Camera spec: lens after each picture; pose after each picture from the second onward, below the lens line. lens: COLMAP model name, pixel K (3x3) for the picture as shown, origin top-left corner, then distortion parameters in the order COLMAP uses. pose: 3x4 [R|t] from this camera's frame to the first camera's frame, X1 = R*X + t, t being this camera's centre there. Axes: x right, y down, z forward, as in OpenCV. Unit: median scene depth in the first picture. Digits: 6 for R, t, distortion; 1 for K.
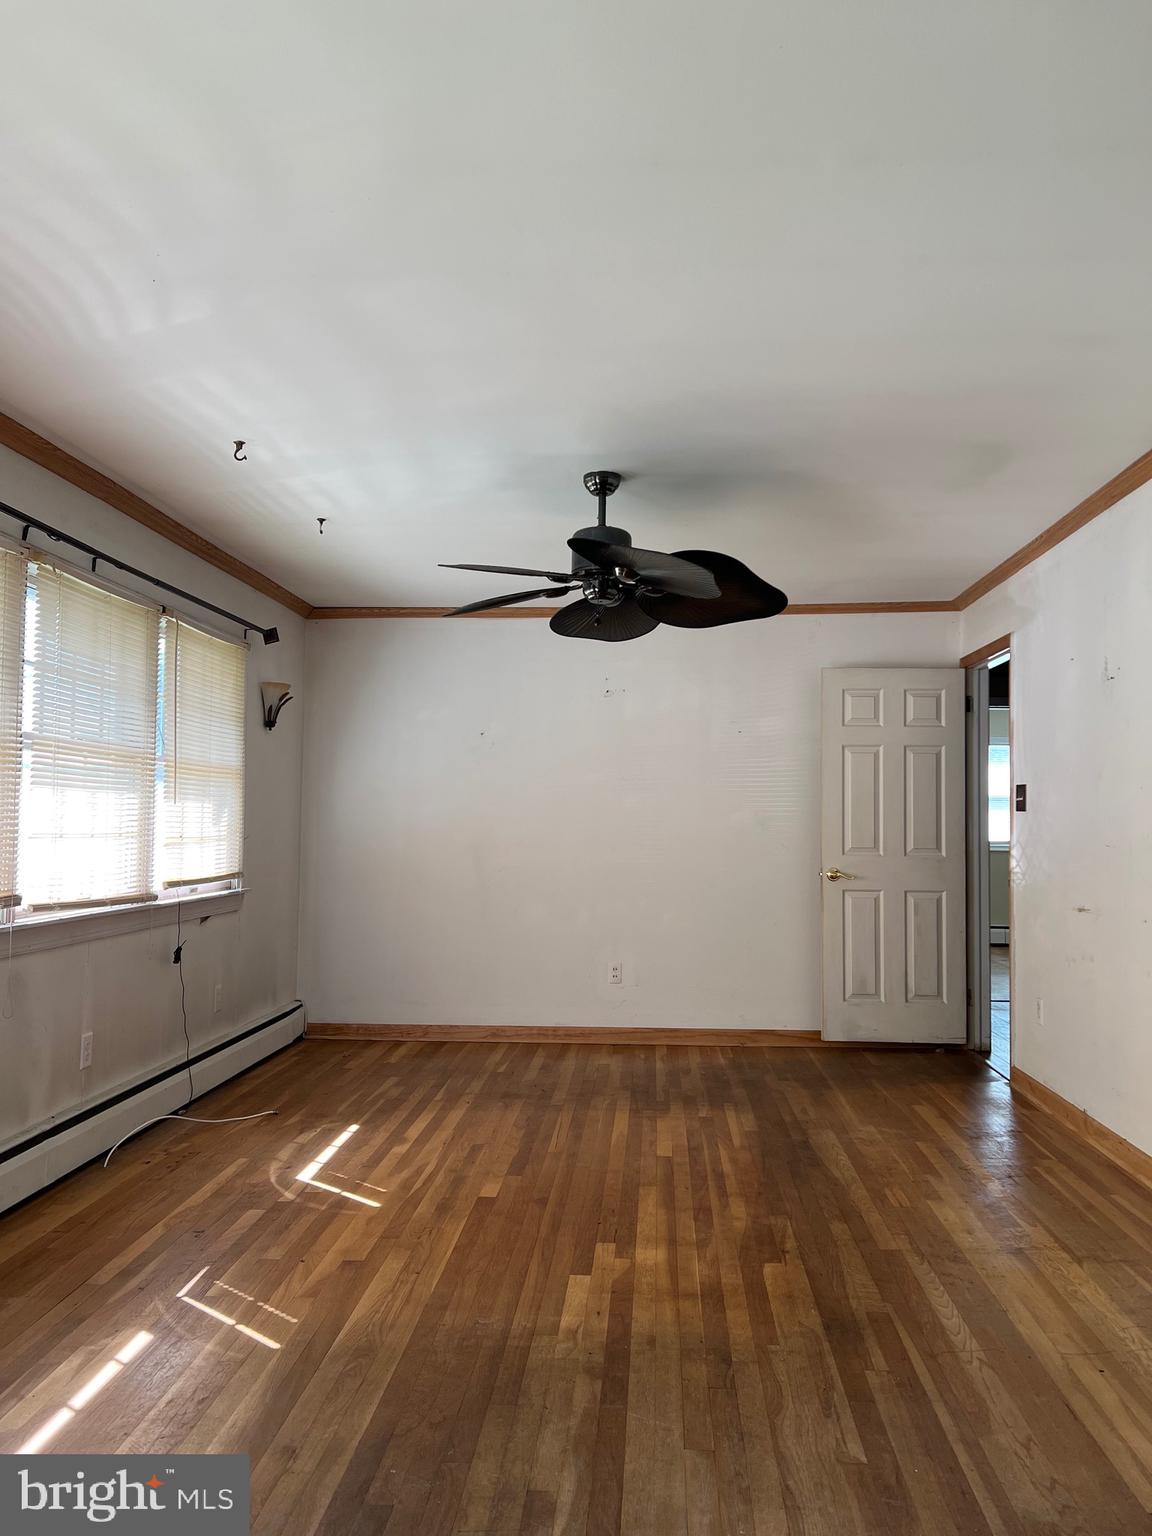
lens RADIAL K [[1169.6, 0, 585.1], [0, 1169.6, 768.1], [0, 0, 1]] dist [0.007223, 0.000511]
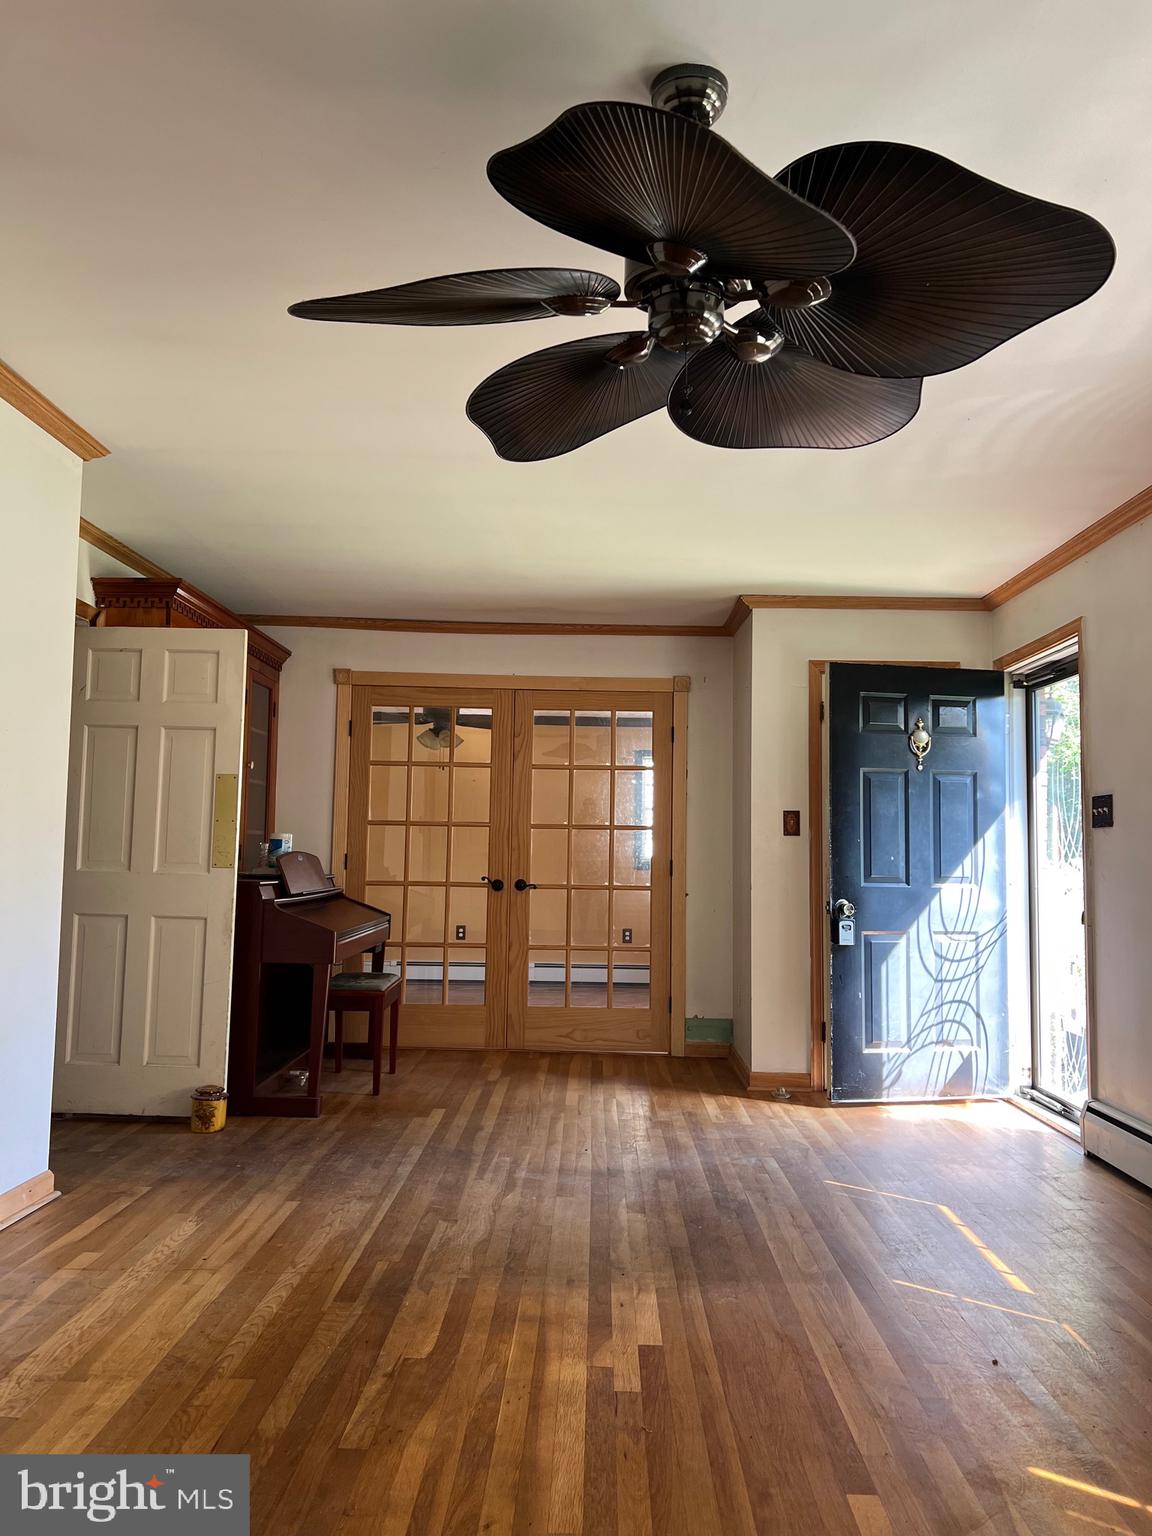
lens RADIAL K [[1169.6, 0, 581.2], [0, 1169.6, 769.9], [0, 0, 1]] dist [0.007223, 0.000511]
pose [[-0.998586, -0.026689, -0.045982, 0.102979], [-0.020806, 0.992068, -0.123972, 0.131876], [0.048926, -0.122840, -0.991220, 2.013639]]
